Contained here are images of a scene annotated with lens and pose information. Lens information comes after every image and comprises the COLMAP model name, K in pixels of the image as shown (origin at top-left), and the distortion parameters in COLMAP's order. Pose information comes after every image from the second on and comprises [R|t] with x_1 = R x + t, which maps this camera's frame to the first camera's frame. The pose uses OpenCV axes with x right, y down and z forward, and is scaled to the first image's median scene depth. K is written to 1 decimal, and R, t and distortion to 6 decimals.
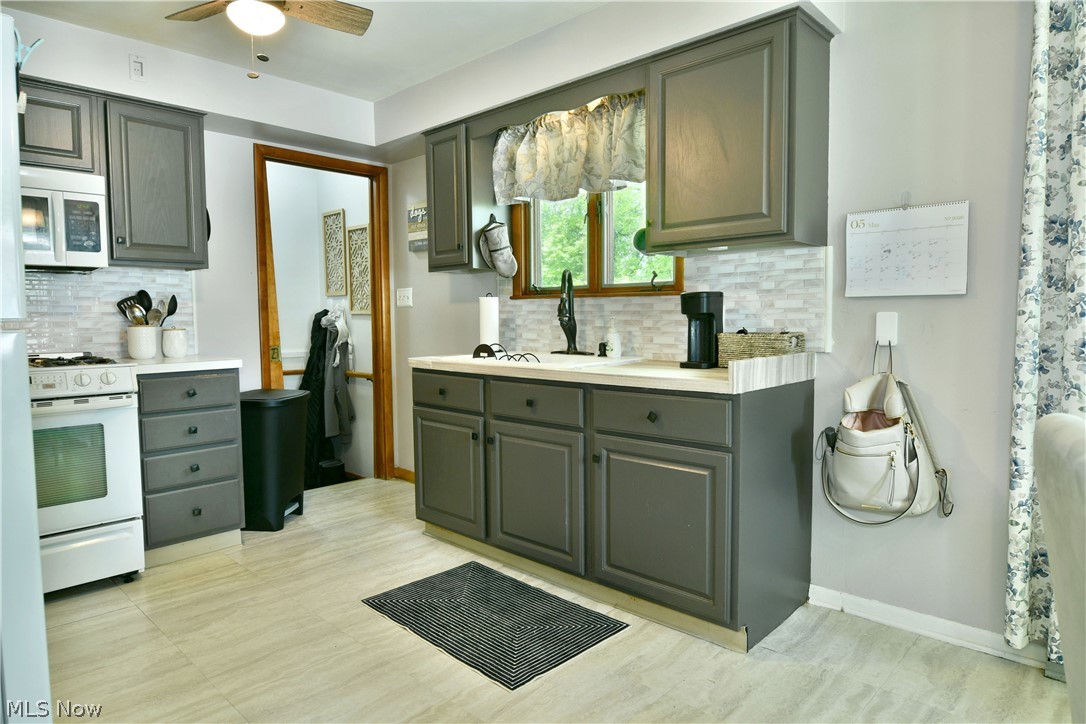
lens RADIAL K [[661.6, 0, 535.7], [0, 661.6, 359.3], [0, 0, 1]] dist [-0.011940, -0.005205]
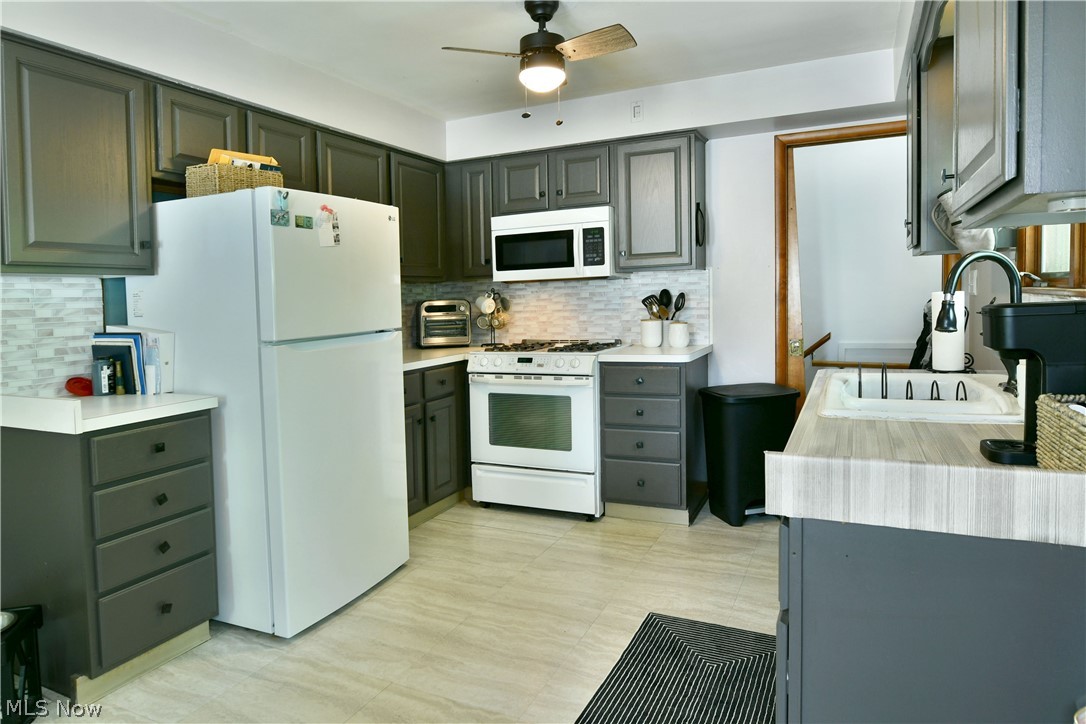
lens RADIAL K [[661.6, 0, 543.0], [0, 661.6, 321.1], [0, 0, 1]] dist [-0.011940, -0.005205]
pose [[0.315139, 0.036438, -0.948346, 0.551562], [-0.034480, 0.999043, 0.026928, -0.083557], [0.948419, 0.024213, 0.316094, 0.476839]]
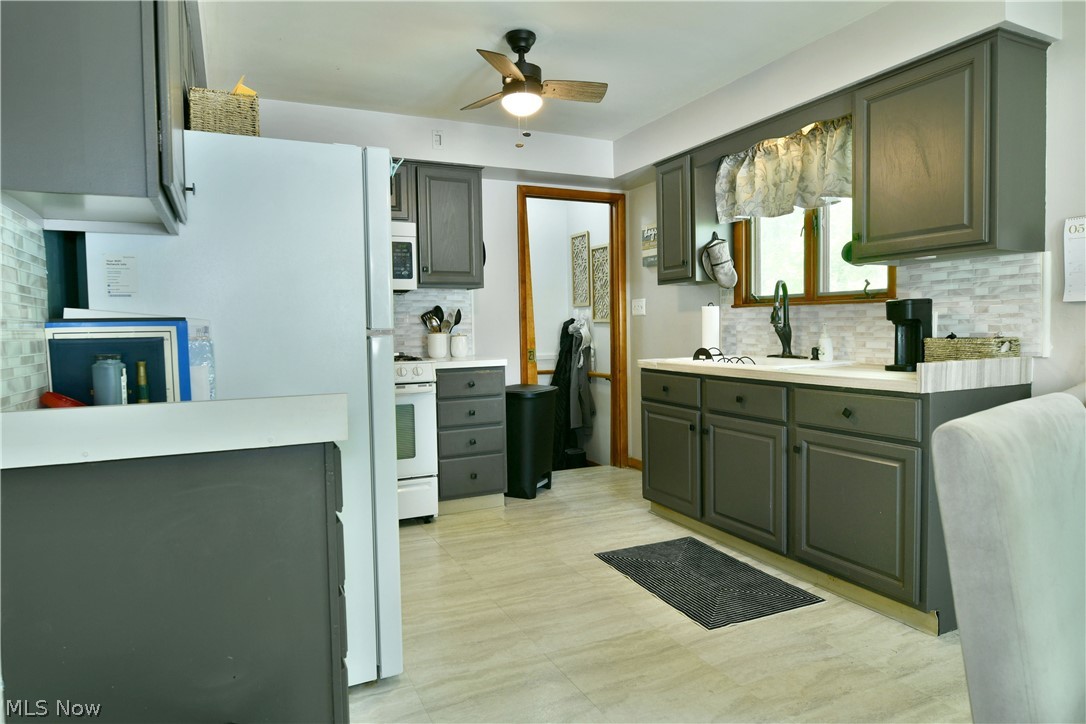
lens RADIAL K [[661.6, 0, 537.2], [0, 661.6, 356.4], [0, 0, 1]] dist [-0.011940, -0.005205]
pose [[0.934157, 0.009105, -0.356747, 0.068034], [-0.014221, 0.999830, -0.011720, 0.009931], [0.356579, 0.016022, 0.934128, -0.183111]]
